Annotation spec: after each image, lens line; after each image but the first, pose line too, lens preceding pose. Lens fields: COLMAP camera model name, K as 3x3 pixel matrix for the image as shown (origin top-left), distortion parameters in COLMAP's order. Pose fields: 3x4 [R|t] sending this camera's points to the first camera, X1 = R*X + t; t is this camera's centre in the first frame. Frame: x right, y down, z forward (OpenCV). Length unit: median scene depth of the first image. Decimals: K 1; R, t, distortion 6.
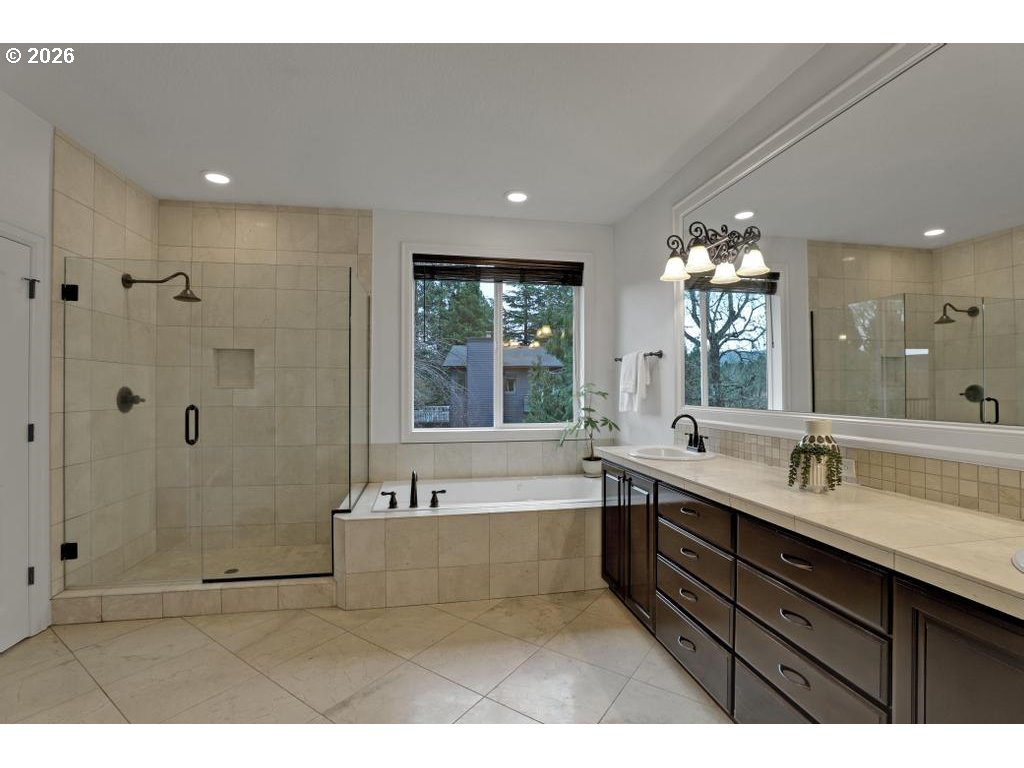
lens RADIAL K [[471.5, 0, 511.8], [0, 471.5, 384.4], [0, 0, 1]] dist [-0.023518, 0.002805]
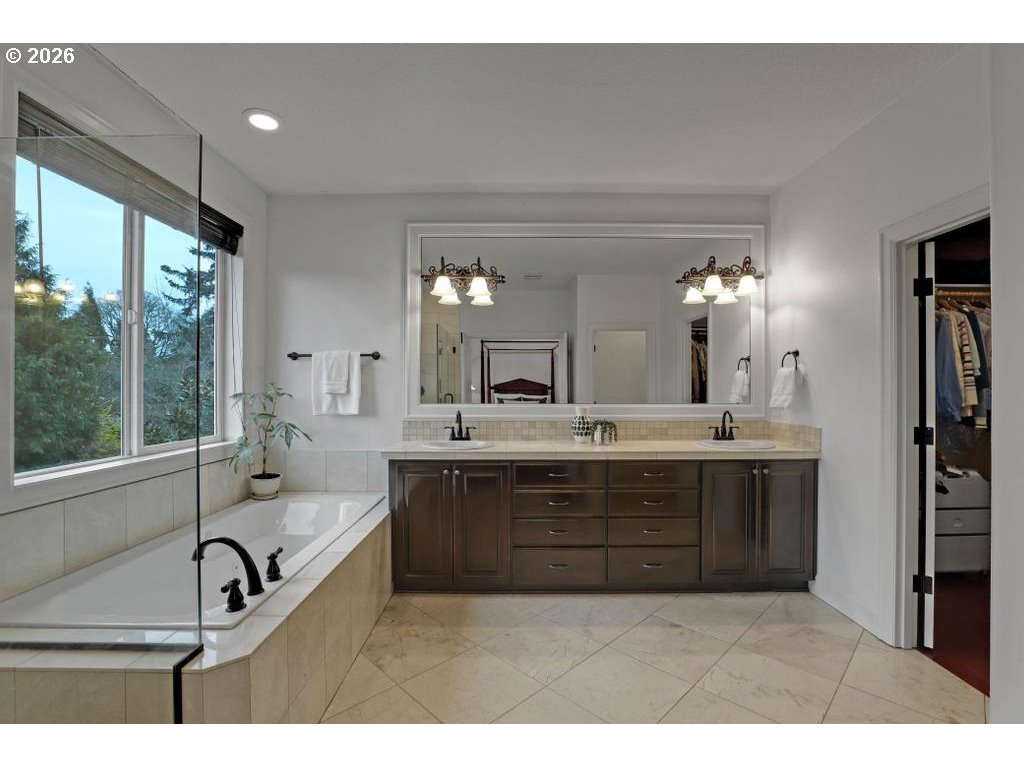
lens RADIAL K [[471.5, 0, 513.3], [0, 471.5, 388.3], [0, 0, 1]] dist [-0.023518, 0.002805]
pose [[0.185270, 0.004756, 0.982676, -0.631633], [-0.007890, 0.999963, -0.003353, 0.007606], [-0.982656, -0.007132, 0.185300, 0.512485]]
